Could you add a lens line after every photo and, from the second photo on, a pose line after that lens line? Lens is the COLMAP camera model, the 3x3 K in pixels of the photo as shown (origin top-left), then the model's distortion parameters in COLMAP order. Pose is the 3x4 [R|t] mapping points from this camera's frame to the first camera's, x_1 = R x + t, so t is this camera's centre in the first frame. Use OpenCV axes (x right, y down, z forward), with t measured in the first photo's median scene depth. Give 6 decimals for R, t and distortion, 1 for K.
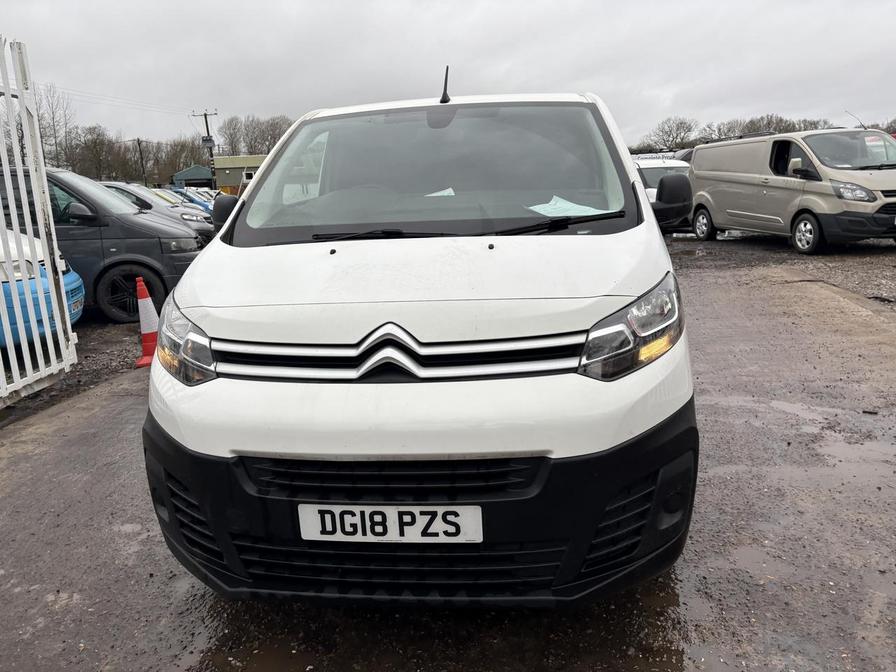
lens RADIAL K [[674.0, 0, 449.3], [0, 674.0, 334.9], [0, 0, 1]] dist [0.031342, -0.027985]
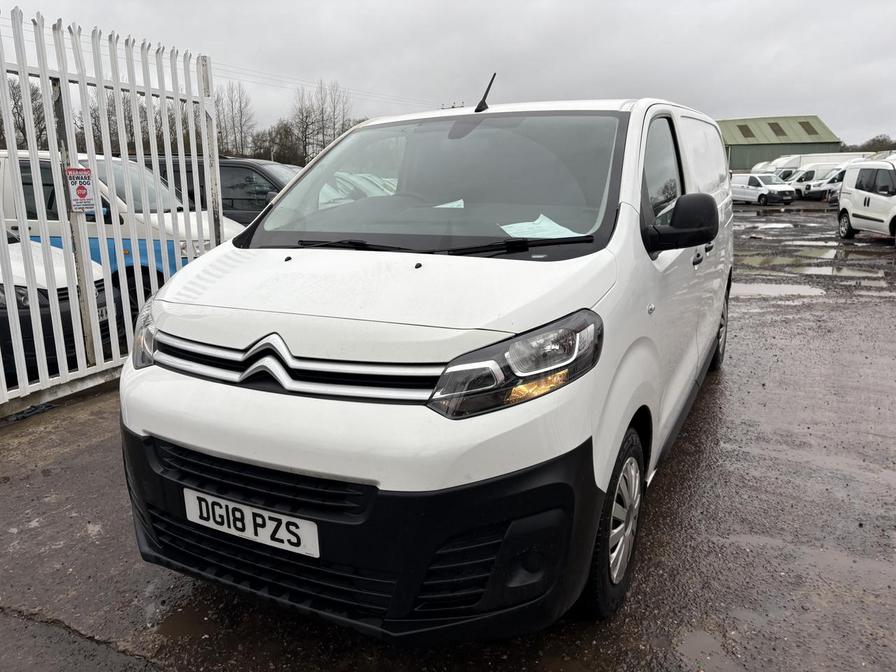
lens RADIAL K [[674.0, 0, 447.6], [0, 674.0, 335.9], [0, 0, 1]] dist [0.031342, -0.027985]
pose [[0.935121, 0.108377, -0.337348, 0.524074], [-0.103734, 0.994096, 0.031817, -0.075964], [0.338805, 0.005242, 0.940842, 0.103804]]
